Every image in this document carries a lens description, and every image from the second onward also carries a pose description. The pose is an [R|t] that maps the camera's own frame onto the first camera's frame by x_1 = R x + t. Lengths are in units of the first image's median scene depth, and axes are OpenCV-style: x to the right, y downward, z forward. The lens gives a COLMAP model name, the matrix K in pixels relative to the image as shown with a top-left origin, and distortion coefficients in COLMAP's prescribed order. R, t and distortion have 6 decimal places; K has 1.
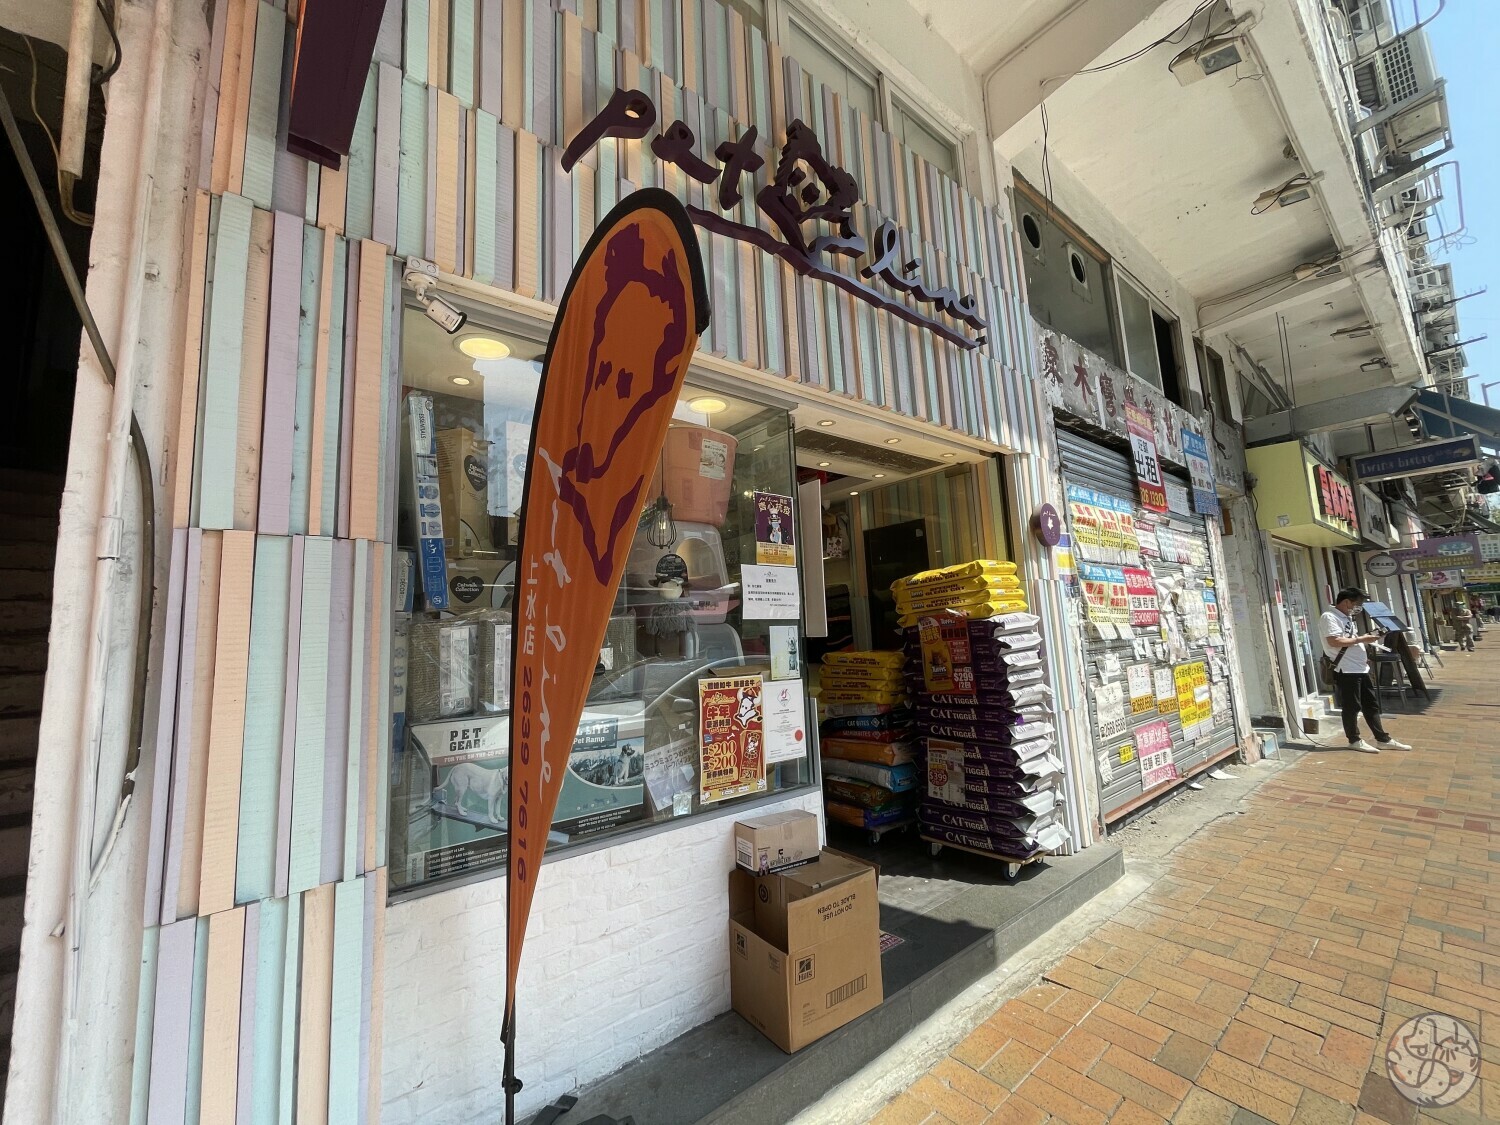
lens RADIAL K [[614.4, 0, 750.0], [0, 614.4, 562.5], [0, 0, 1]] dist [-0.012027, 0.005399]
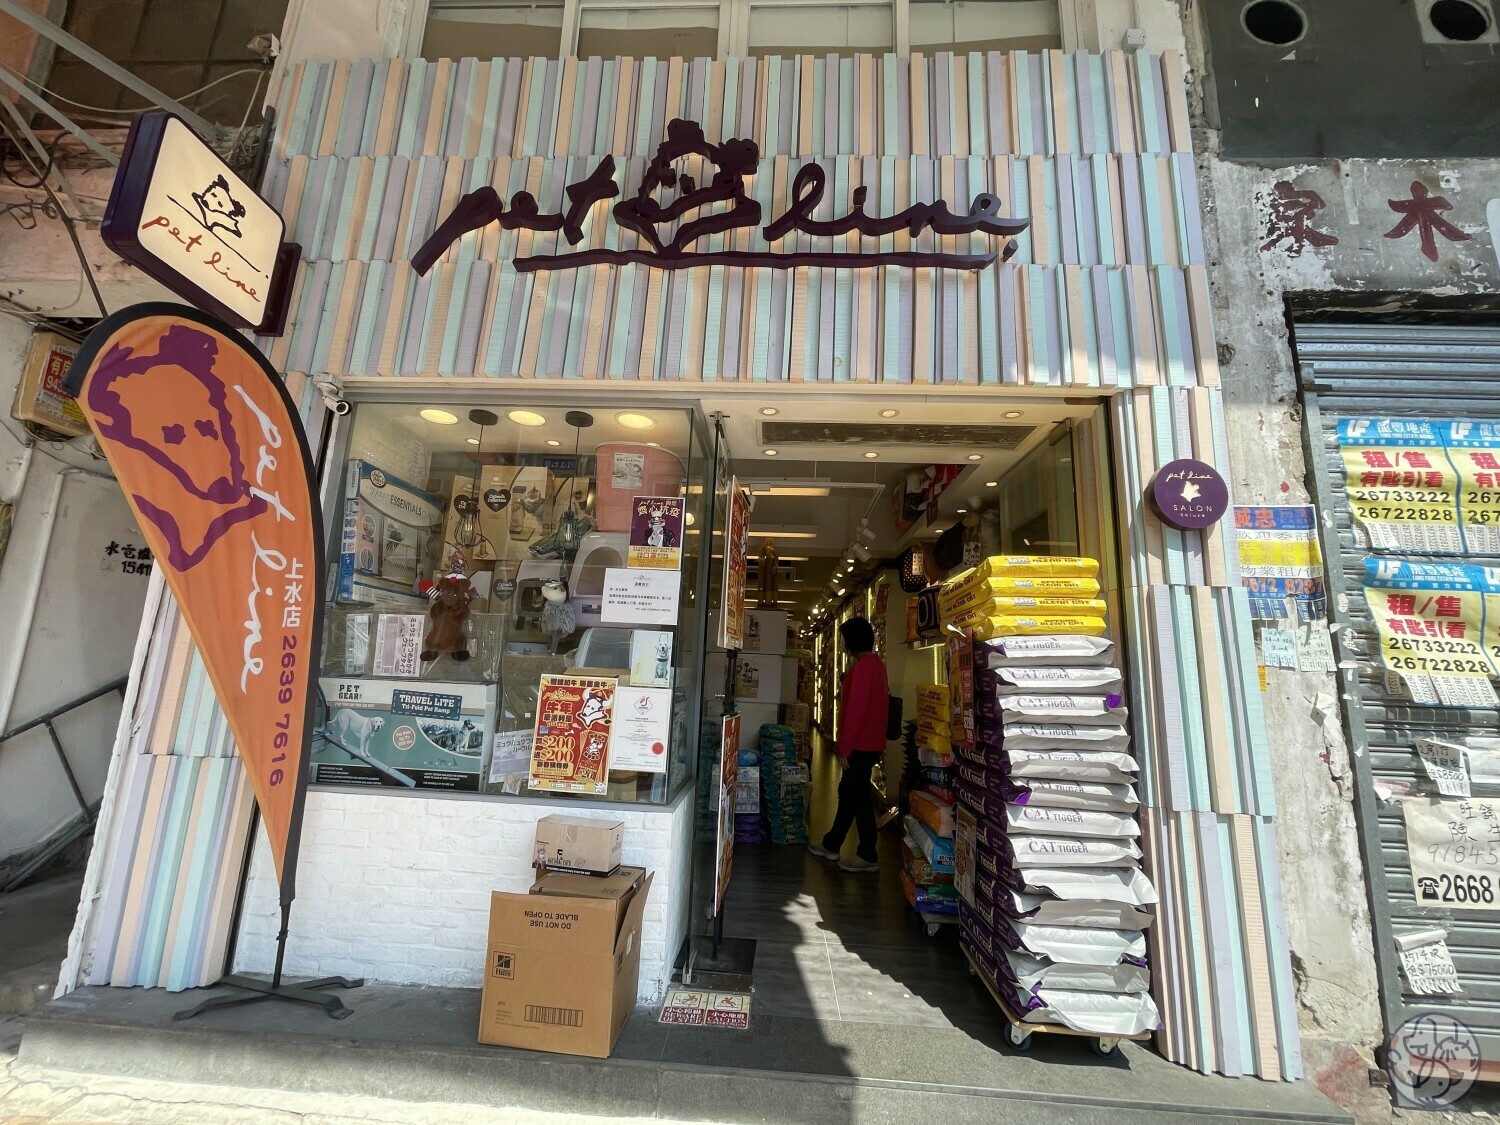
lens RADIAL K [[621.9, 0, 742.8], [0, 621.9, 555.6], [0, 0, 1]] dist [-0.020233, 0.012607]
pose [[0.737180, -0.048219, -0.673974, 0.875534], [0.008893, 0.998056, -0.061679, 0.049023], [0.675638, 0.039475, 0.736176, 0.396463]]
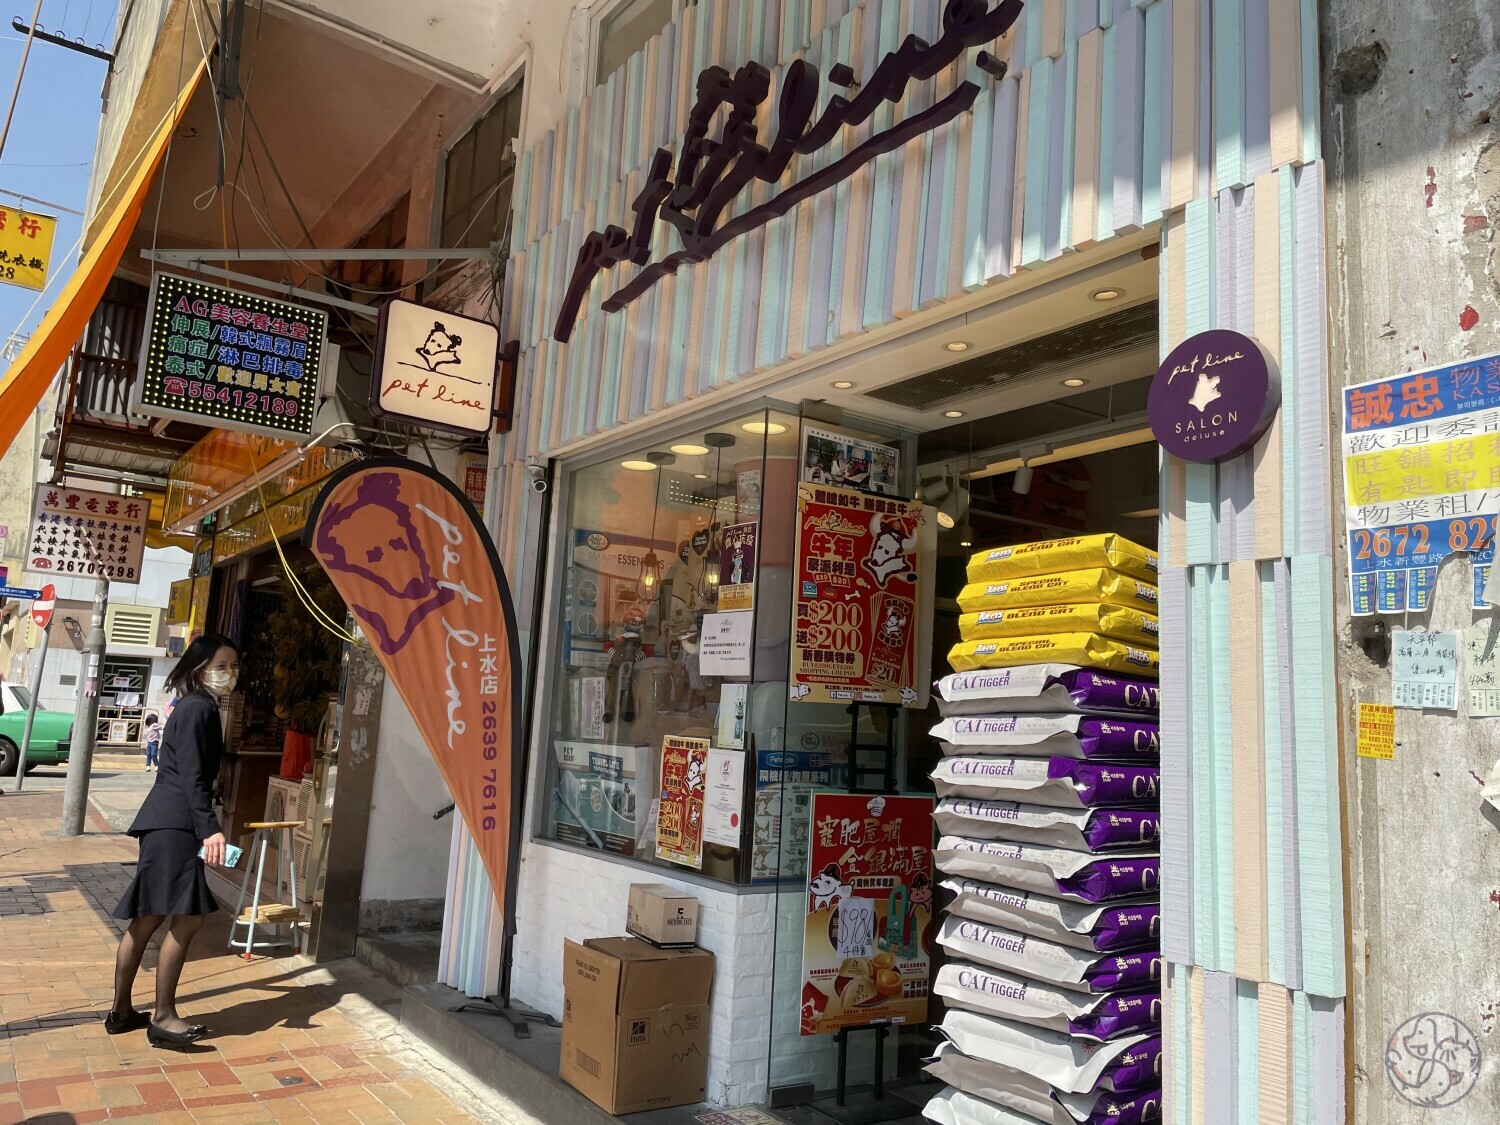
lens RADIAL K [[1151.4, 0, 745.1], [0, 1151.4, 540.8], [0, 0, 1]] dist [0.073694, -0.093946]
pose [[-0.076478, -0.113172, -0.990628, 1.718321], [0.083288, 0.989340, -0.119455, 0.105892], [0.993587, -0.091643, -0.066237, 1.210084]]
